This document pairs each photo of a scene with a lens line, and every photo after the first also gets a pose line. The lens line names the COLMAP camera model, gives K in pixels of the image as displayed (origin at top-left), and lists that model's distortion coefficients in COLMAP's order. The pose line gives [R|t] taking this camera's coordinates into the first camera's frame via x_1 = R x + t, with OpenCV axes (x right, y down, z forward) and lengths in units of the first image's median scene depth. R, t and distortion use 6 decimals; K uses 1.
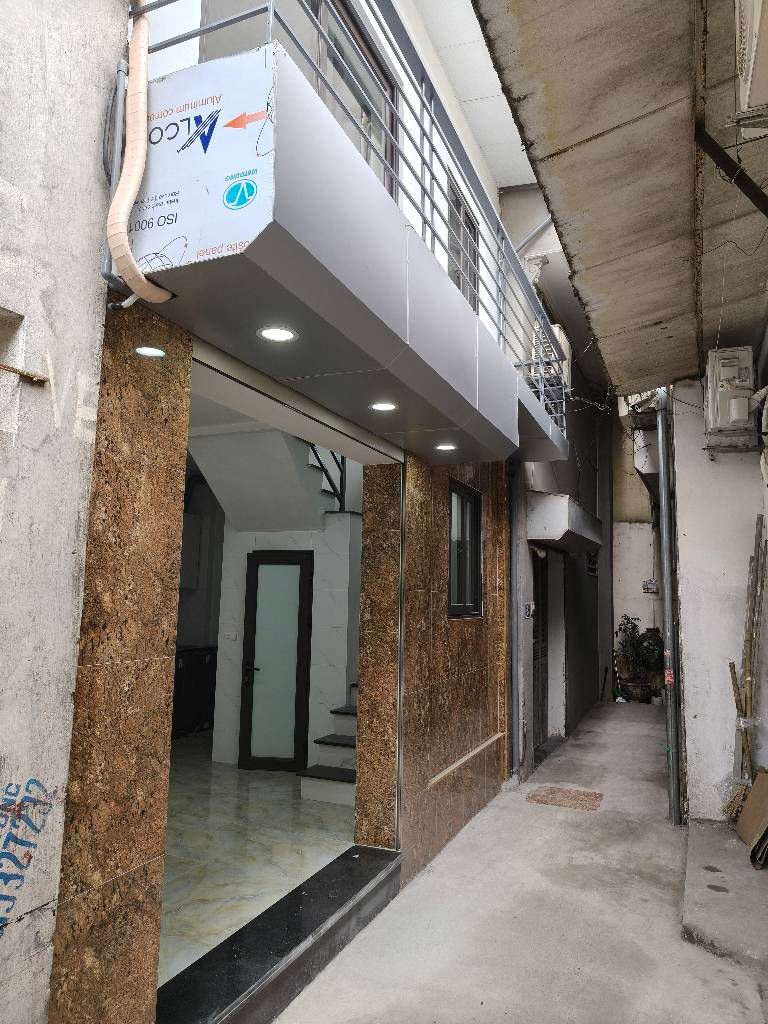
lens RADIAL K [[712.3, 0, 387.1], [0, 712.3, 503.4], [0, 0, 1]] dist [0.026335, -0.017166]
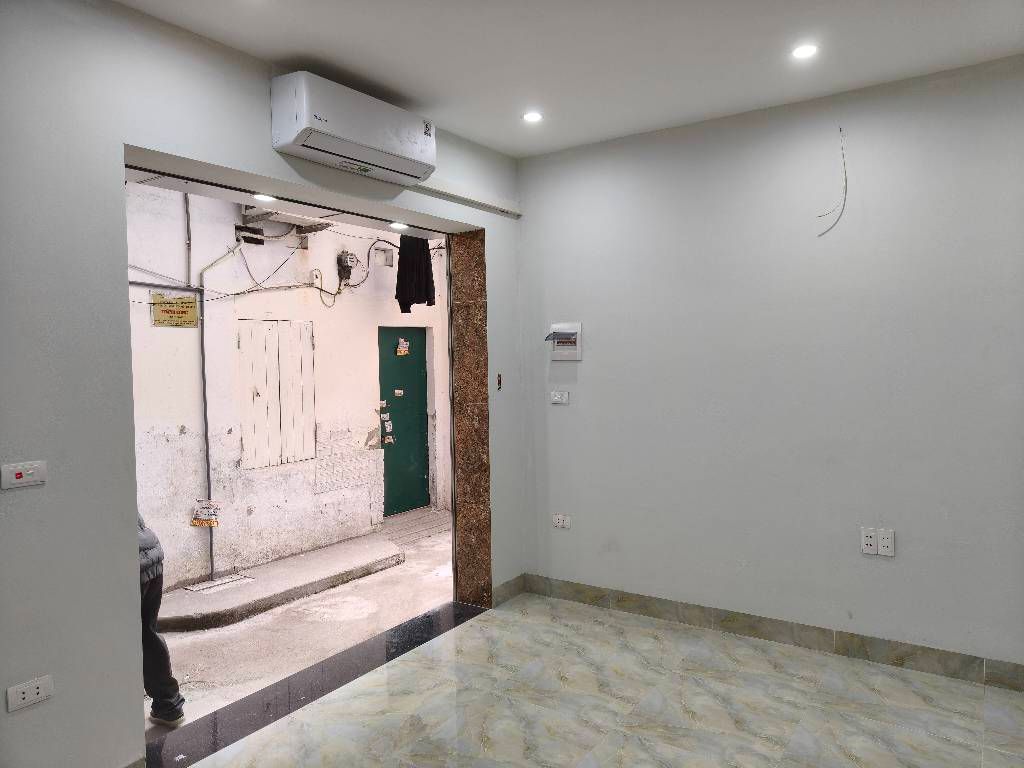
lens RADIAL K [[712.3, 0, 518.7], [0, 712.3, 401.8], [0, 0, 1]] dist [0.026335, -0.017166]
pose [[-0.983449, -0.010384, 0.180887, -0.321082], [-0.019601, 0.998594, -0.049245, 0.119252], [-0.180121, -0.051976, -0.982270, 1.092674]]
